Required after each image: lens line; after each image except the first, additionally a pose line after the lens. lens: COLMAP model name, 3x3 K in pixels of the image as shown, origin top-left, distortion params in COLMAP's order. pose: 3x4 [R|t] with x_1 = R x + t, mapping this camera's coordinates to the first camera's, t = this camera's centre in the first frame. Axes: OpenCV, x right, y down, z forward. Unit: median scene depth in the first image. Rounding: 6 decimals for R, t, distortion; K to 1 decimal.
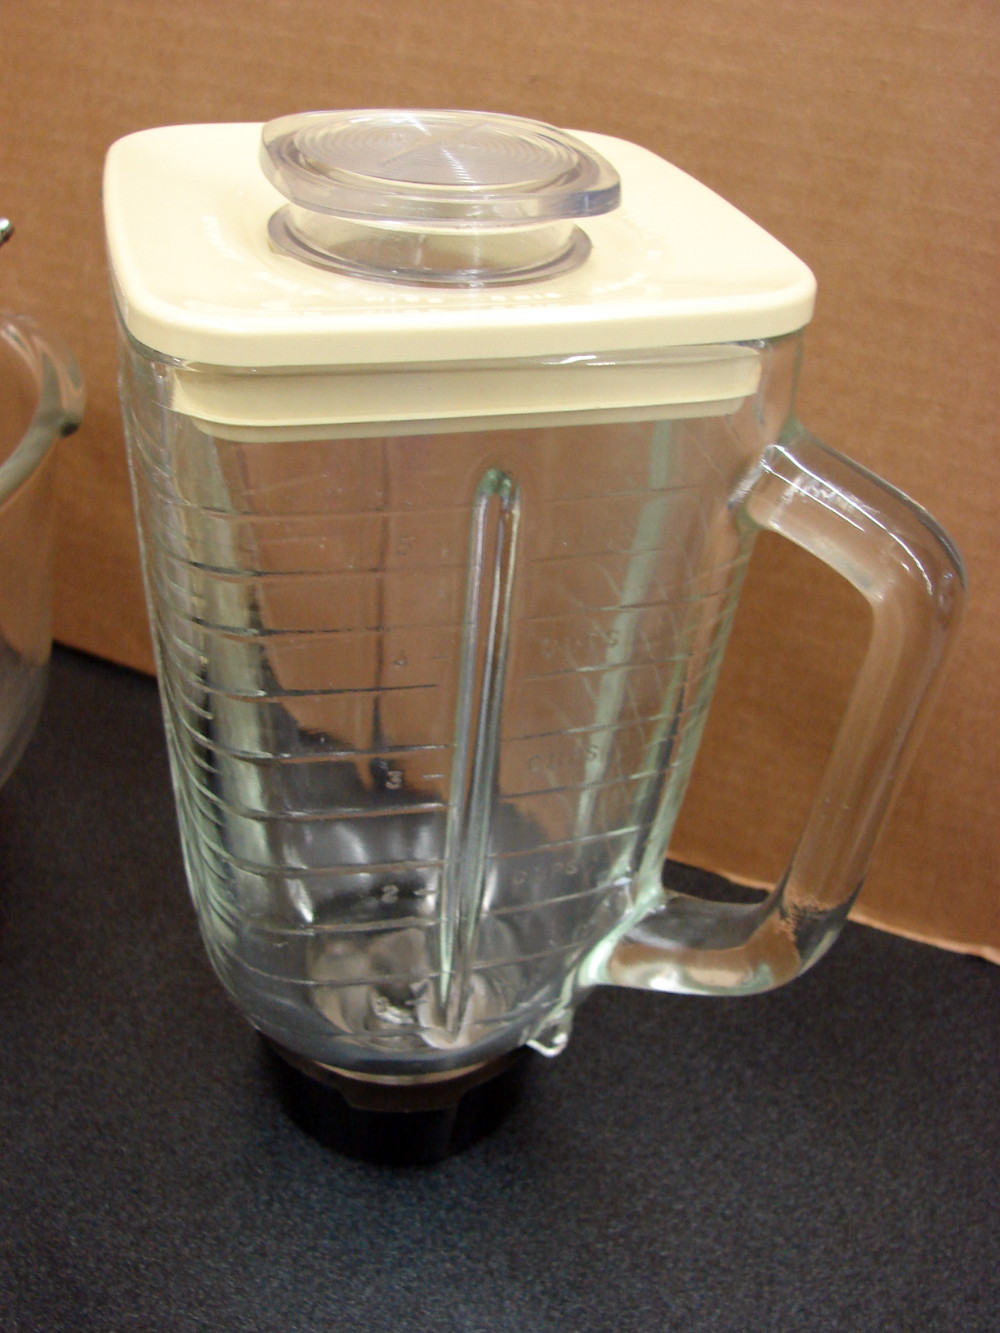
lens RADIAL K [[1483.6, 0, 500.0], [0, 1483.6, 666.5], [0, 0, 1]] dist [-0.173624, 0.015635]
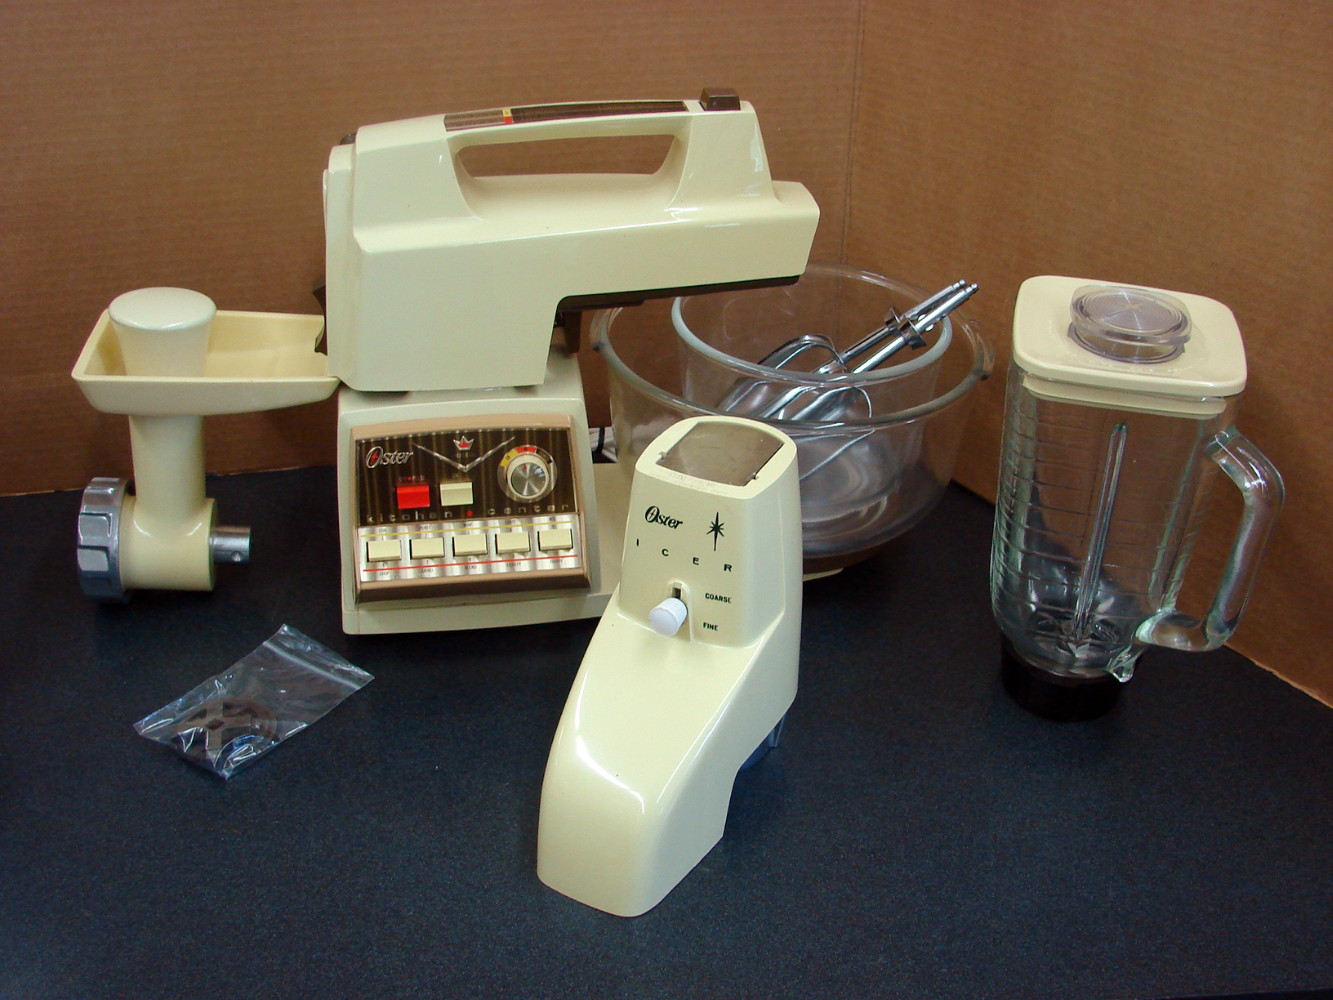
lens RADIAL K [[1483.6, 0, 666.5], [0, 1483.6, 500.0], [0, 0, 1]] dist [-0.173624, 0.015635]
pose [[0.872420, 0.207194, -0.442666, 0.381819], [-0.236994, 0.971432, -0.012386, 0.197325], [0.427454, 0.115715, 0.896601, -1.458623]]
